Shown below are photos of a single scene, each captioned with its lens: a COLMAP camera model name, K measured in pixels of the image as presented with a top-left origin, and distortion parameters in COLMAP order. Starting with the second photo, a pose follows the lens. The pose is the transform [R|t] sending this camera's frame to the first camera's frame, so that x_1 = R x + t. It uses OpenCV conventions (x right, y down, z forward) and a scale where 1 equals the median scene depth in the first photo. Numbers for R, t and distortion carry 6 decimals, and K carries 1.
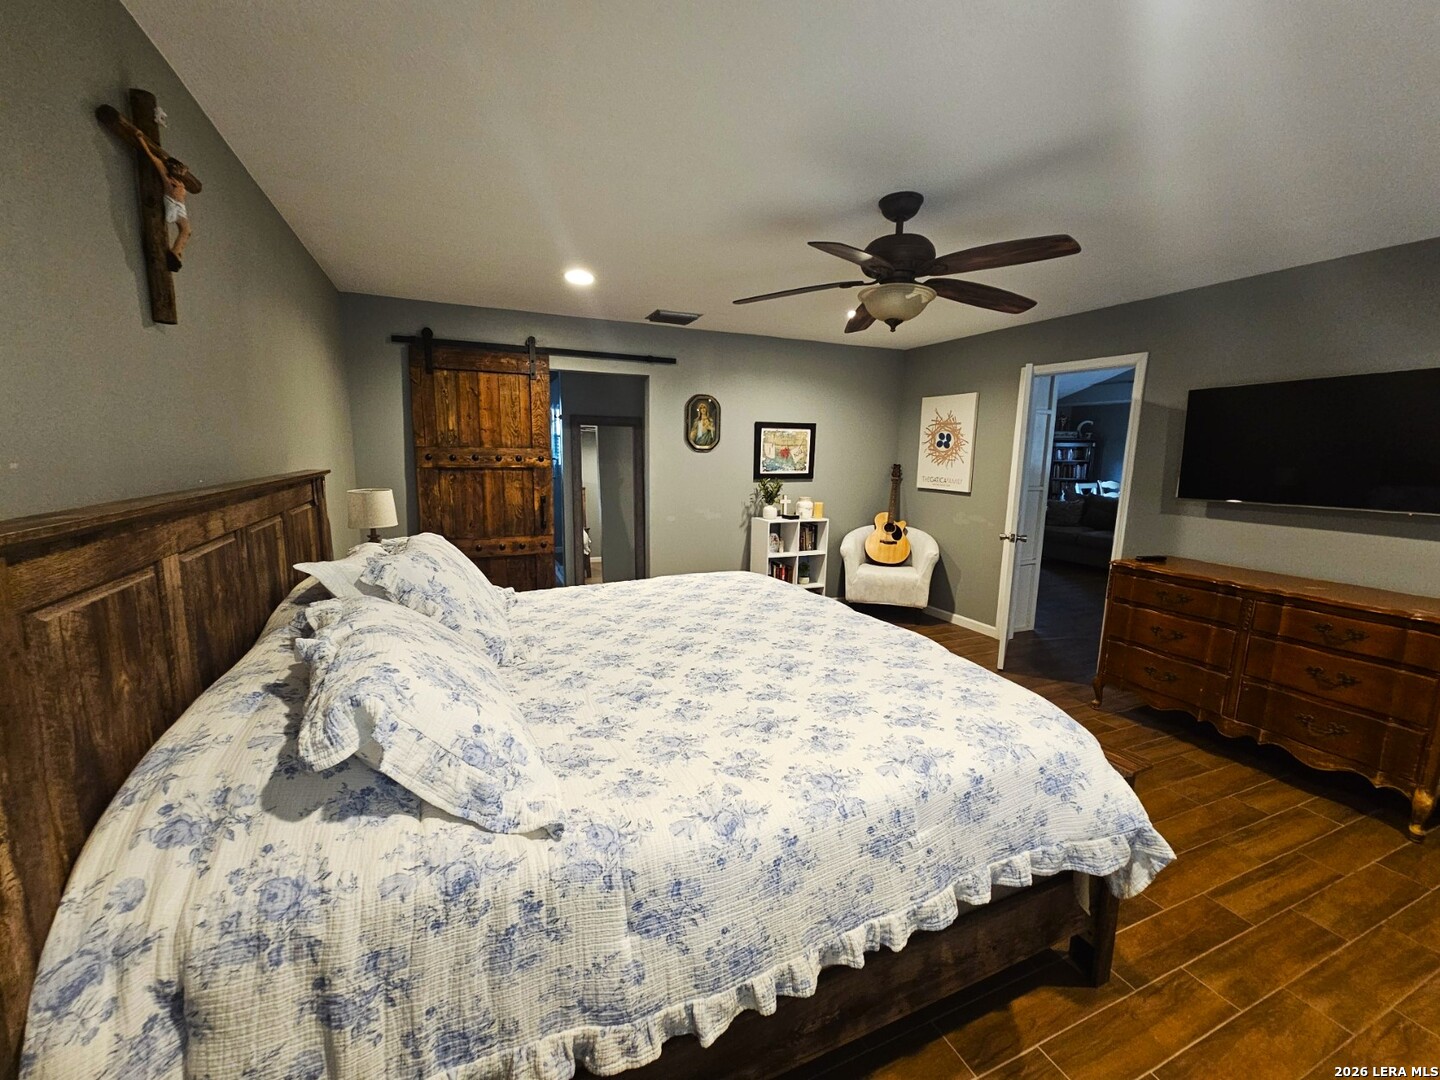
lens RADIAL K [[589.9, 0, 720.0], [0, 589.9, 540.0], [0, 0, 1]] dist [0.001248, -0.000536]
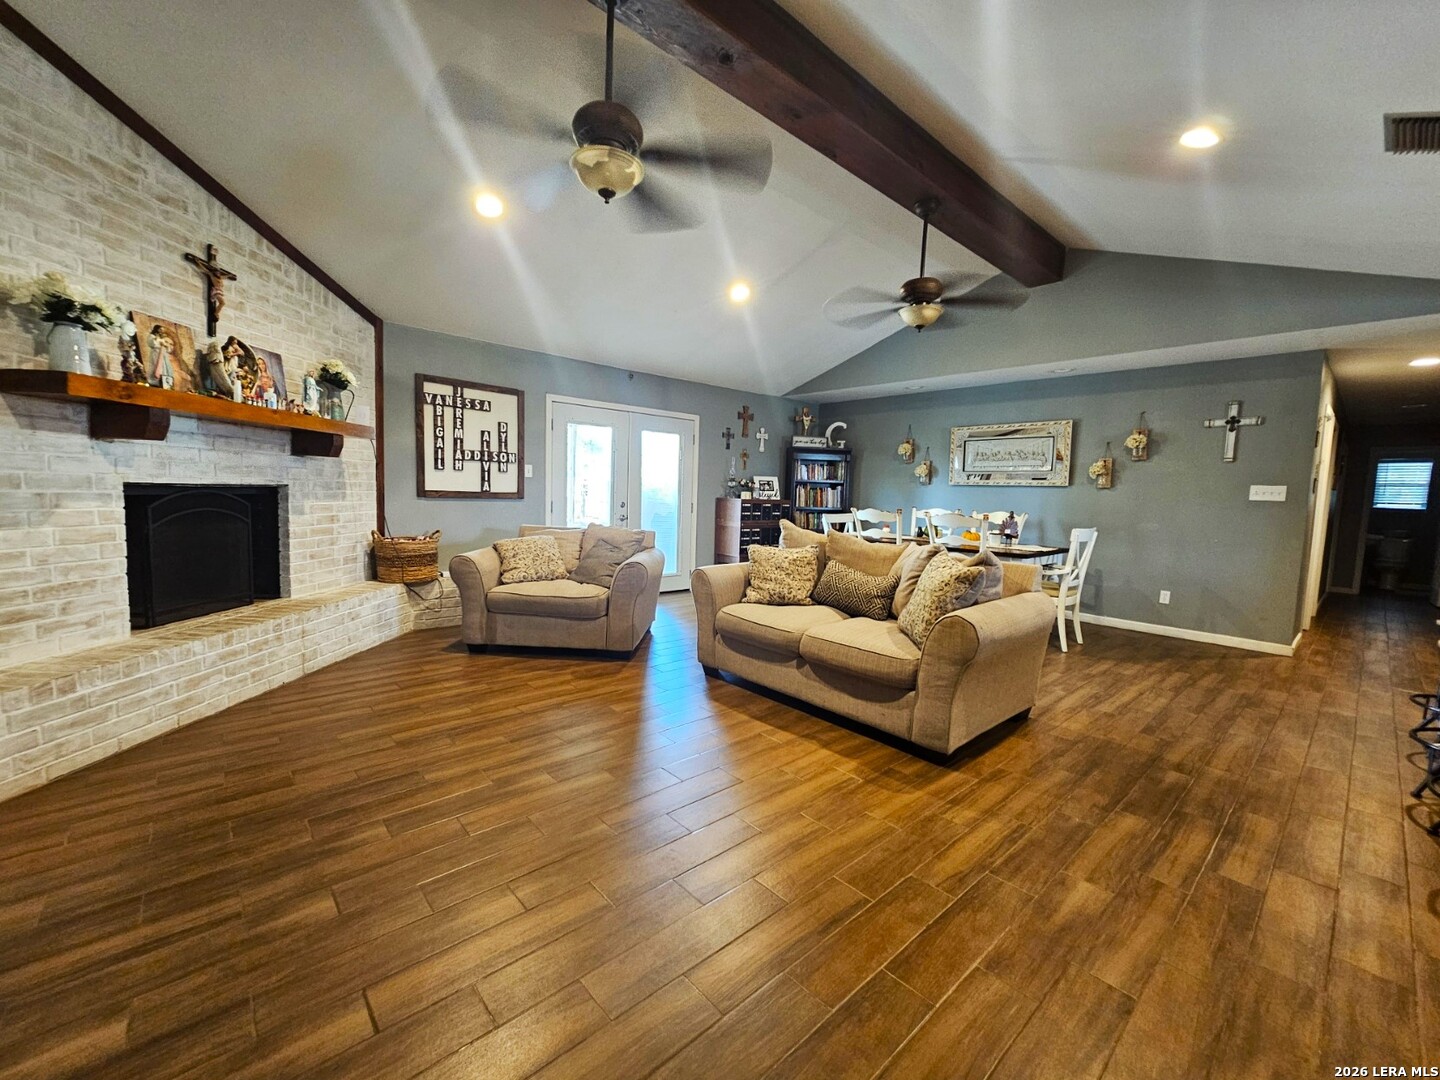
lens RADIAL K [[589.9, 0, 720.0], [0, 589.9, 540.0], [0, 0, 1]] dist [0.001248, -0.000536]
pose [[0.948191, -0.005618, 0.317651, 0.282287], [0.025253, 0.998013, -0.057730, -0.033654], [-0.316695, 0.062761, 0.946449, 0.419507]]
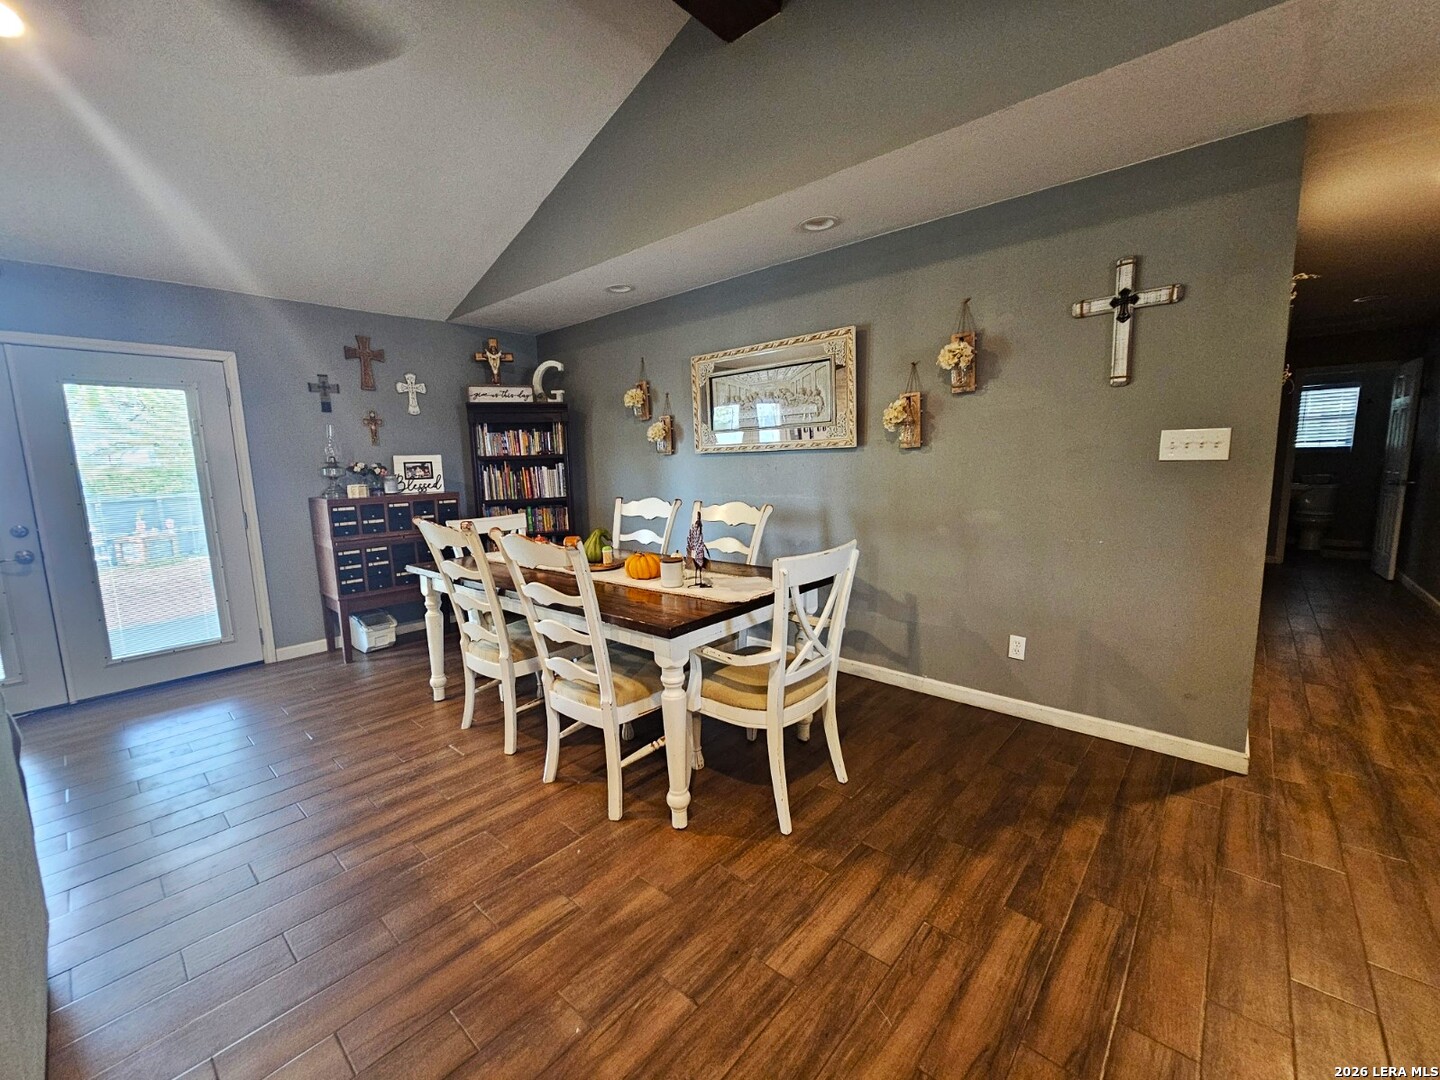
lens RADIAL K [[589.9, 0, 720.0], [0, 589.9, 540.0], [0, 0, 1]] dist [0.001248, -0.000536]
pose [[0.905103, -0.090100, 0.415537, 0.546225], [0.097096, 0.995266, 0.004311, -0.064955], [-0.413959, 0.036445, 0.909566, 0.573188]]
